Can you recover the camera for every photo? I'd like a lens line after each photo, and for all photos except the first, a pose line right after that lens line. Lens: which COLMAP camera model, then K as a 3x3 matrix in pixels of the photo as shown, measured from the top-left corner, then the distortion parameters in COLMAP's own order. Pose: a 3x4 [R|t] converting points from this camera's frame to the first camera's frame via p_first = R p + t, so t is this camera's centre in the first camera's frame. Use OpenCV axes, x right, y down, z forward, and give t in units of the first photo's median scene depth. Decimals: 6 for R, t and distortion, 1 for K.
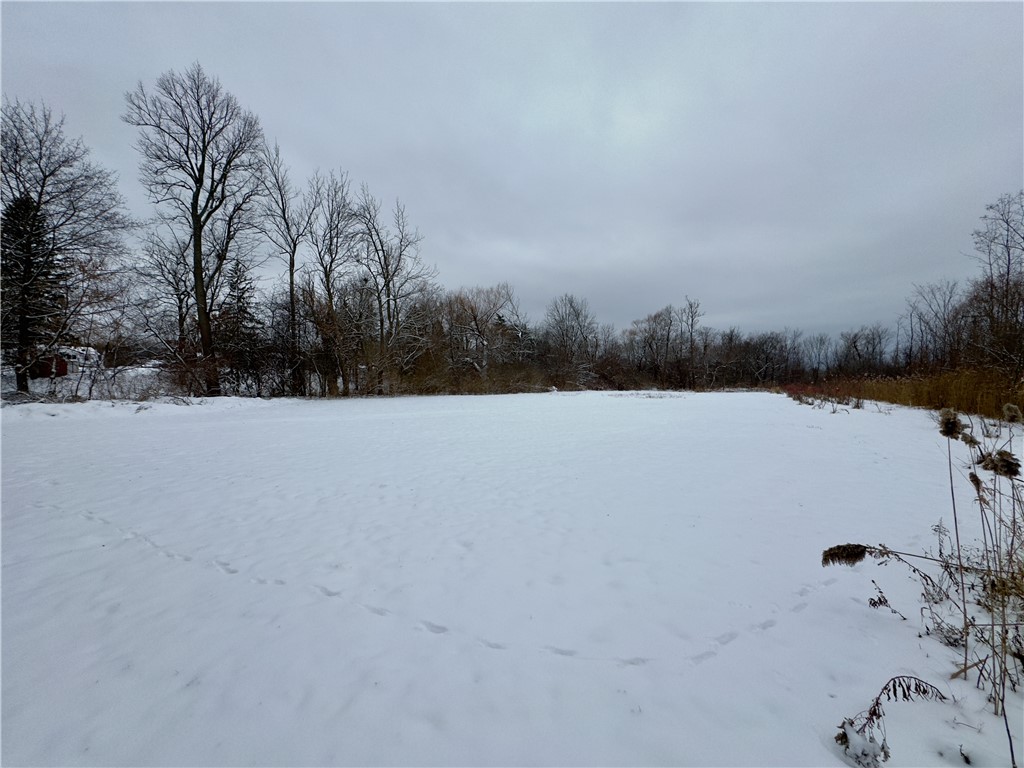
lens RADIAL K [[400.6, 0, 512.0], [0, 400.6, 384.0], [0, 0, 1]] dist [-0.002063, -0.000046]
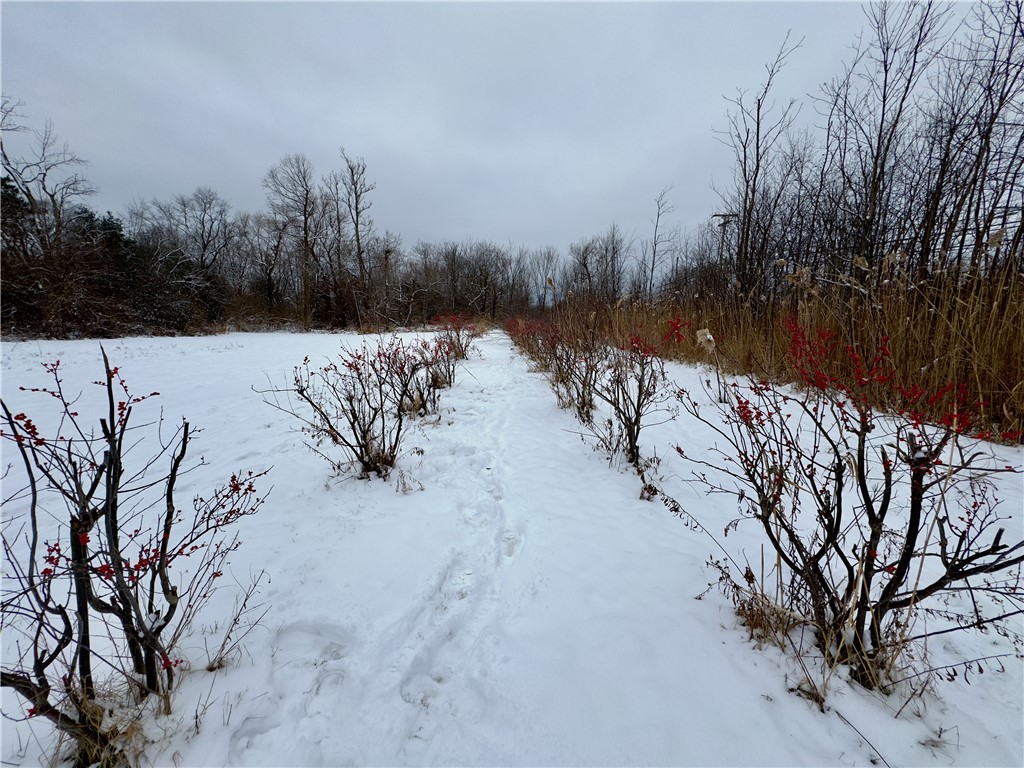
lens RADIAL K [[400.6, 0, 512.0], [0, 400.6, 384.0], [0, 0, 1]] dist [-0.002063, -0.000046]
pose [[0.838849, -0.089378, 0.536977, 0.311104], [0.006647, 0.988037, 0.154071, 0.006188], [-0.544324, -0.125673, 0.829408, 0.410135]]
